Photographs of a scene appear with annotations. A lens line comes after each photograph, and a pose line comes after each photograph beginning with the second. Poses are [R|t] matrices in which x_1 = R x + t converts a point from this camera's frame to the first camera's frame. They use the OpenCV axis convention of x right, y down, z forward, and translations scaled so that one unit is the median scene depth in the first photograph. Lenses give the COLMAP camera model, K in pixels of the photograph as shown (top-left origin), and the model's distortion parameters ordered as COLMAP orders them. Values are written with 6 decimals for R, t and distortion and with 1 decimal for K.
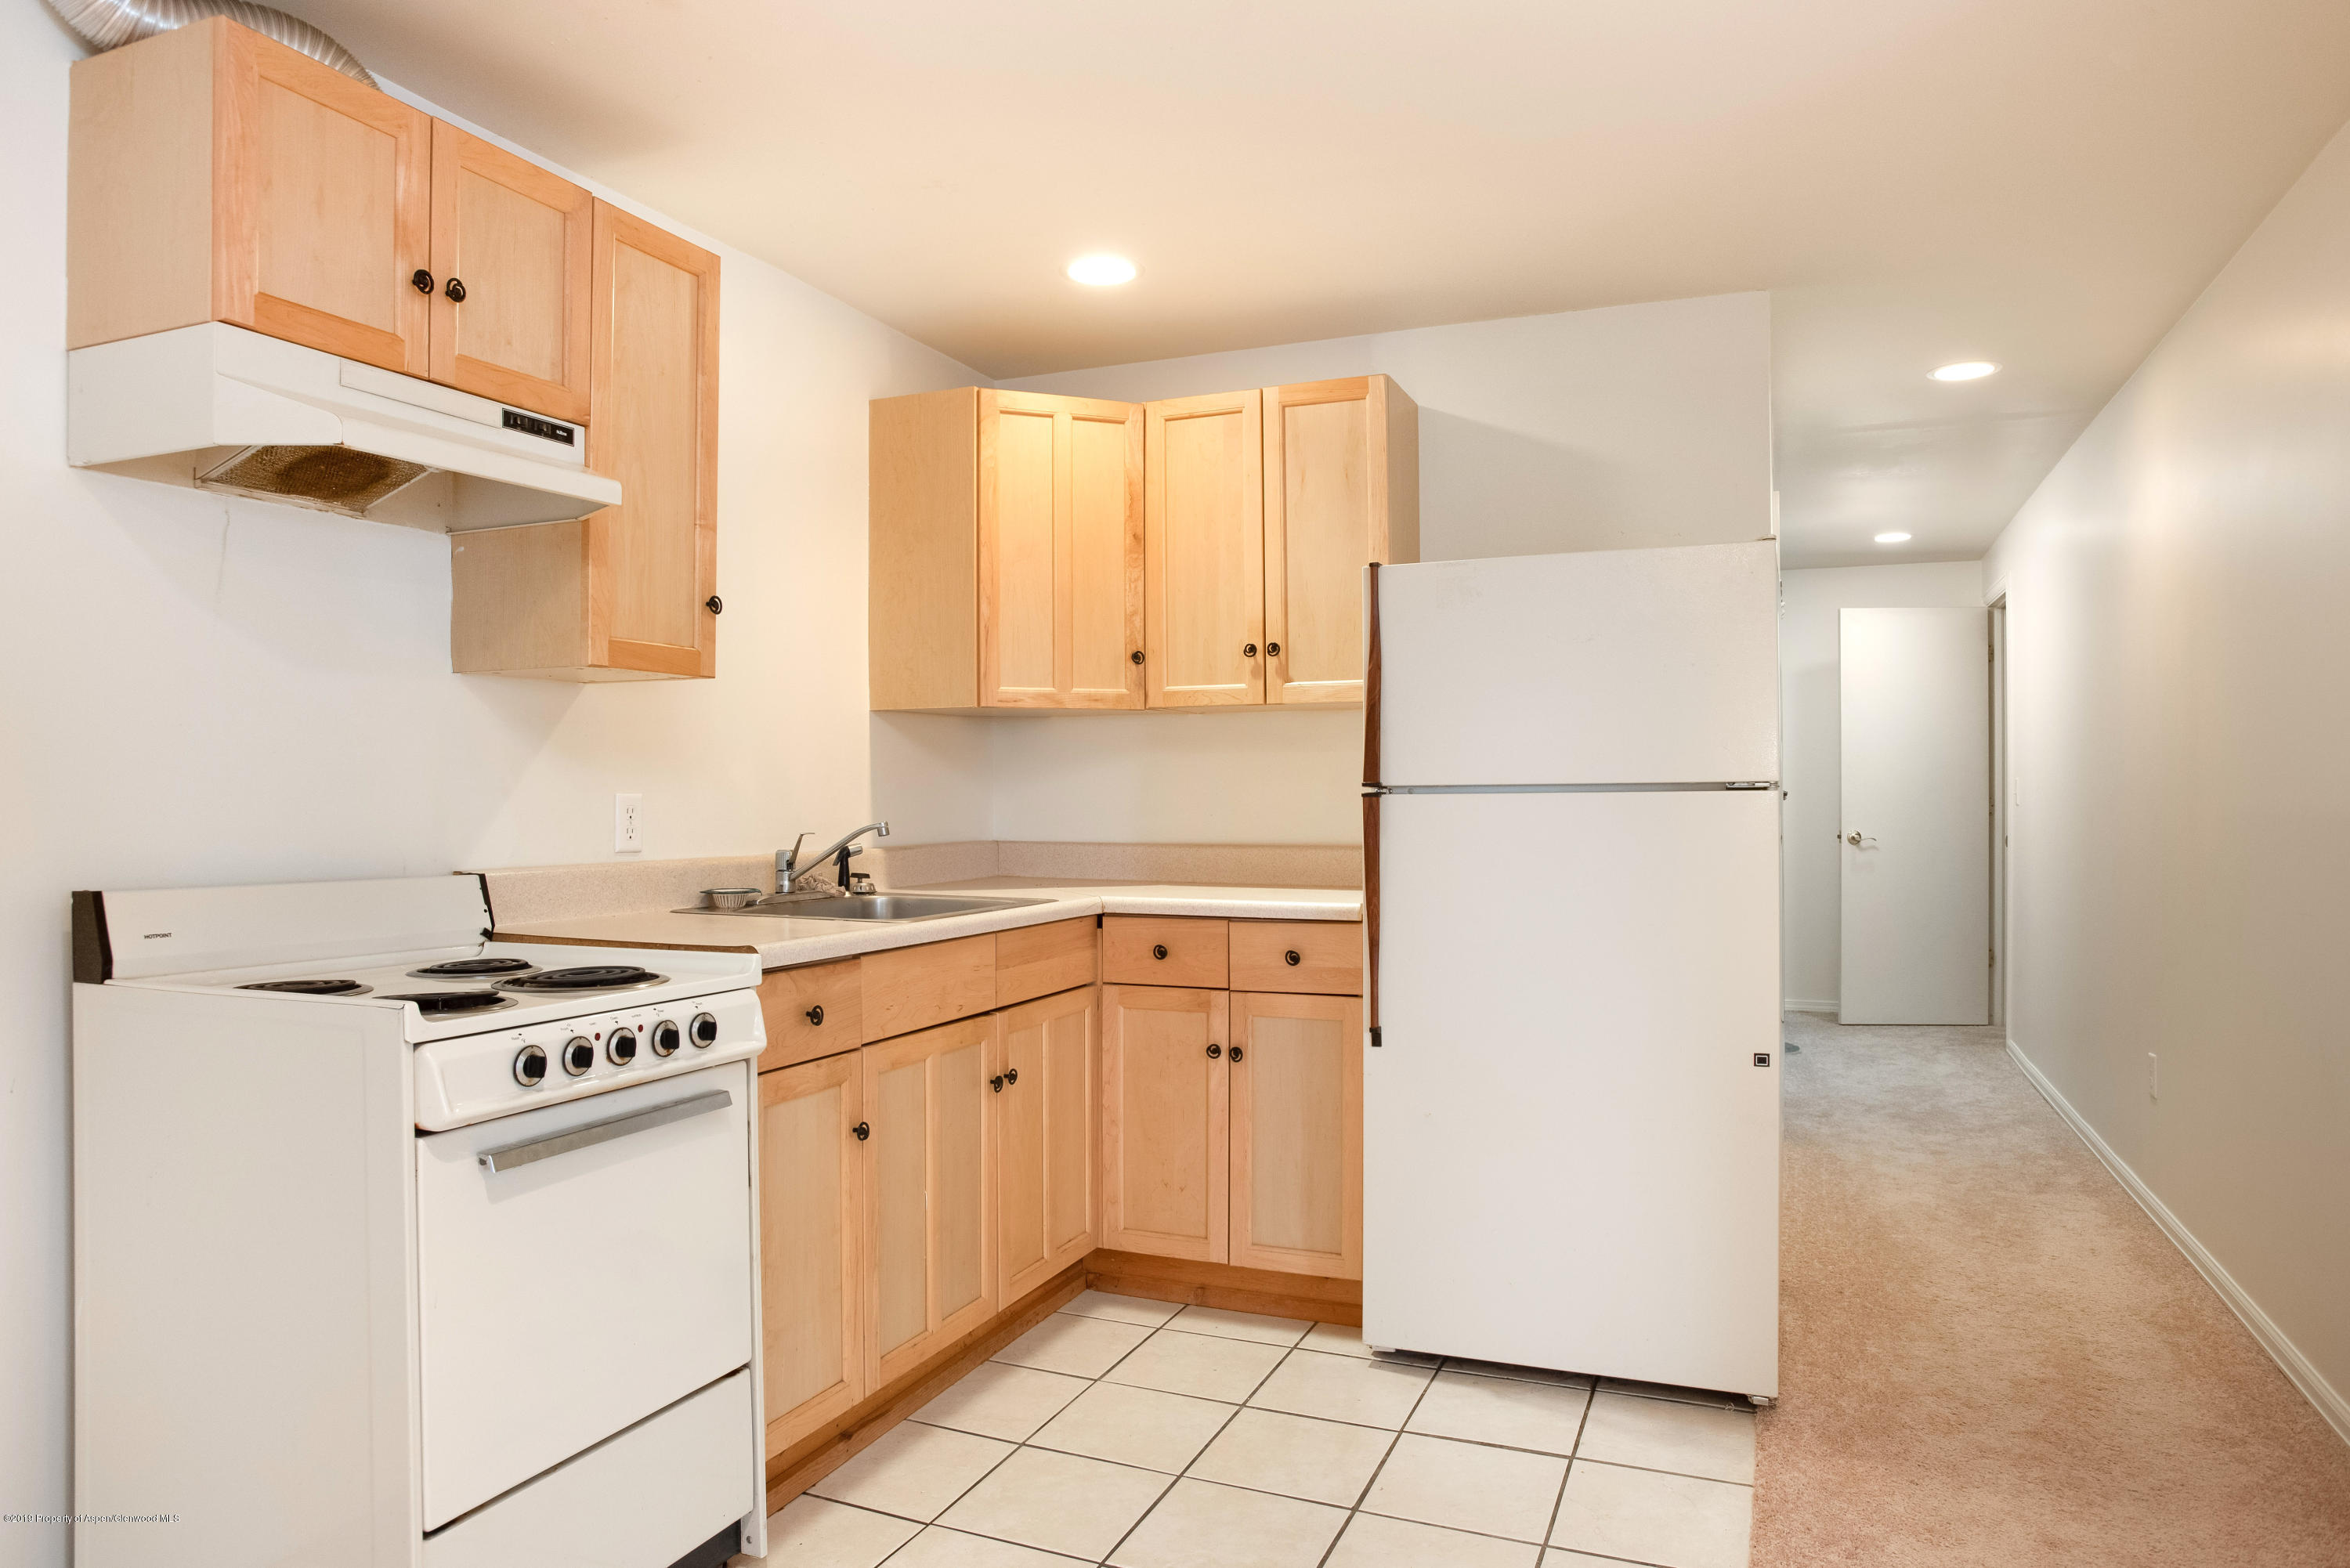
lens RADIAL K [[1458.1, 0, 1174.6], [0, 1458.1, 787.1], [0, 0, 1]] dist [-0.044885, 0.002172]
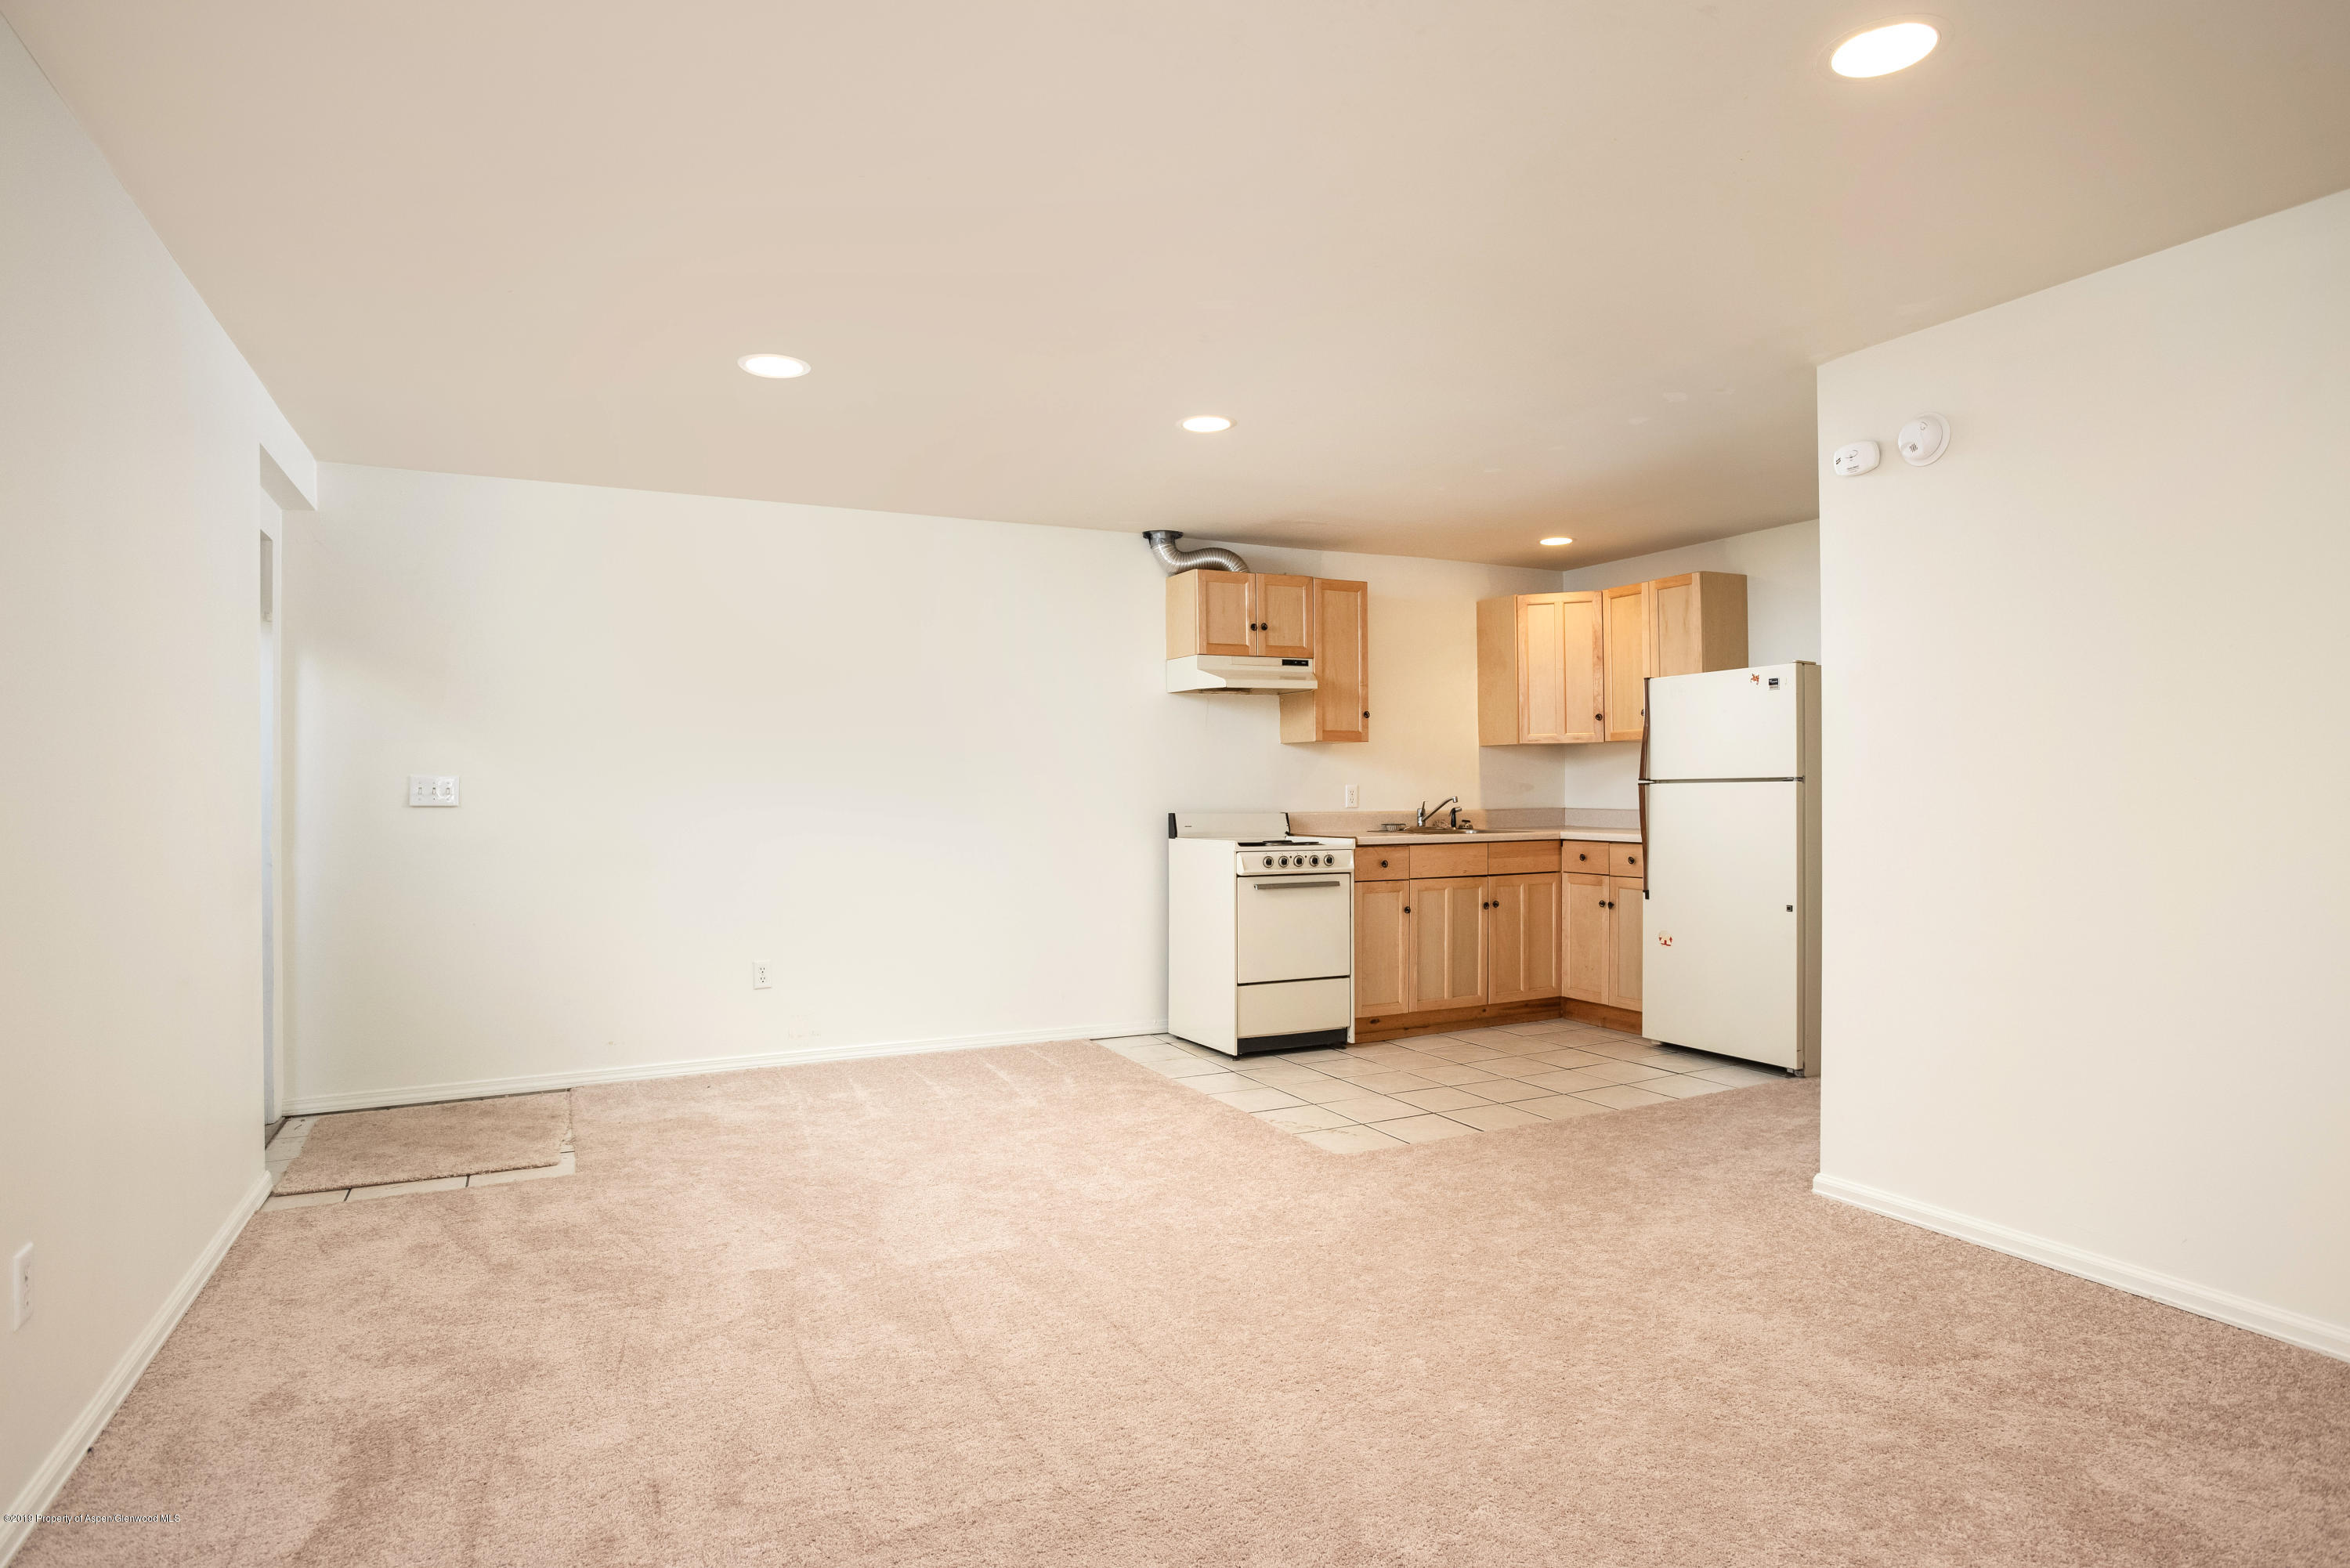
lens RADIAL K [[1311.9, 0, 1174.2], [0, 1311.9, 785.3], [0, 0, 1]] dist [-0.000046, 0.000013]
pose [[0.753390, -0.003153, -0.657566, 0.900880], [0.006690, 0.999974, 0.002870, -0.003208], [0.657540, -0.006561, 0.753391, -0.947464]]
